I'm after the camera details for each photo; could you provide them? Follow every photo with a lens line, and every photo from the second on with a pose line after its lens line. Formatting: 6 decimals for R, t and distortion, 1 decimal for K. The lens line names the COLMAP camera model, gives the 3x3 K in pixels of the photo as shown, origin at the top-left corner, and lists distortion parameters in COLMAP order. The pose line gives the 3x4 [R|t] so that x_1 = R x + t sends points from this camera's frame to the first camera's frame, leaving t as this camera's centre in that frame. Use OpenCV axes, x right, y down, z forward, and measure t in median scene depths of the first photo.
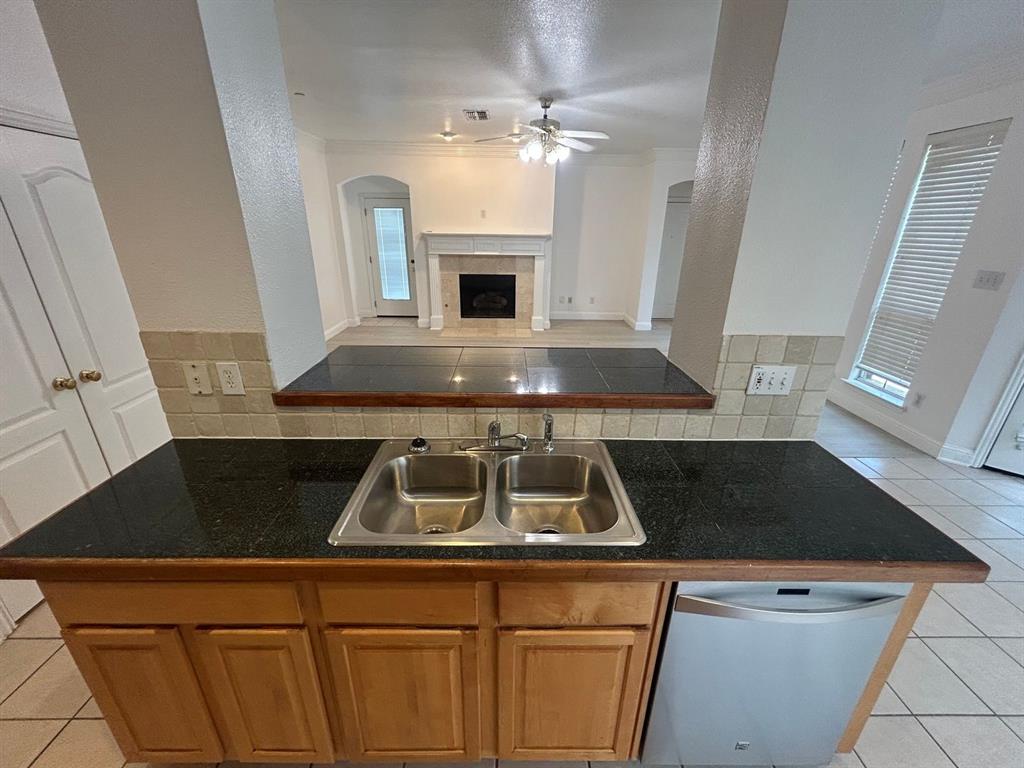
lens RADIAL K [[413.5, 0, 511.3], [0, 413.5, 381.0], [0, 0, 1]] dist [-0.001089, -0.000224]
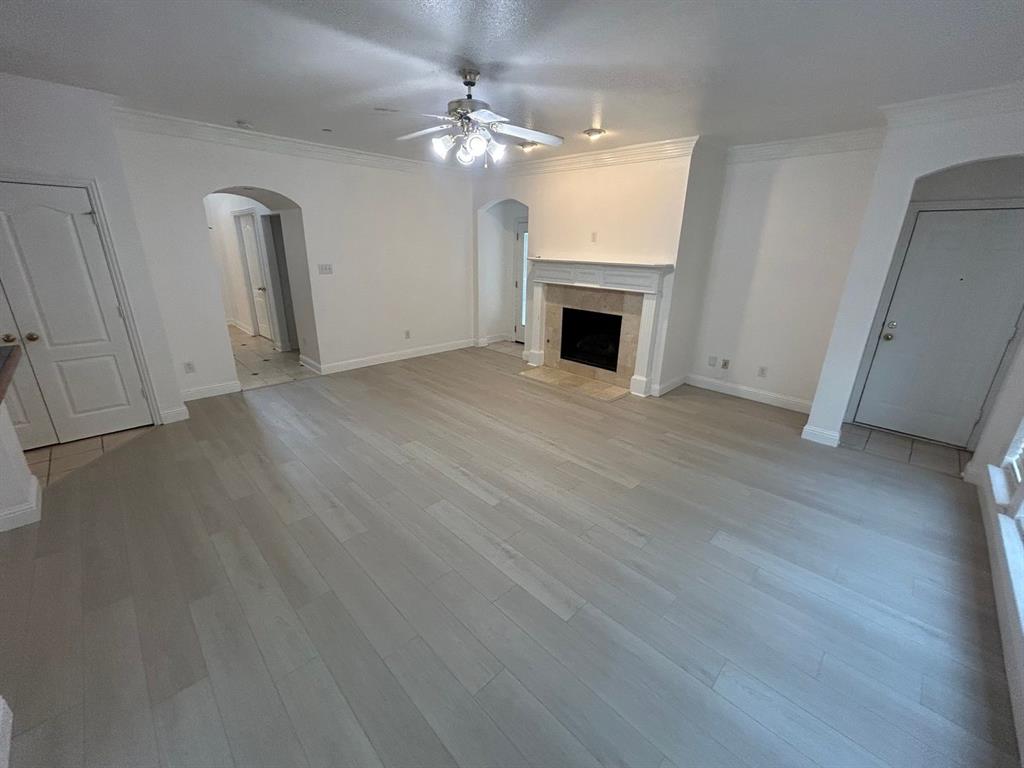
lens RADIAL K [[413.5, 0, 510.8], [0, 413.5, 387.0], [0, 0, 1]] dist [-0.001089, -0.000224]
pose [[0.696280, 0.232911, -0.678931, 0.416561], [-0.268789, 0.961670, 0.054248, -0.120073], [0.665542, 0.144717, 0.732196, 0.336749]]
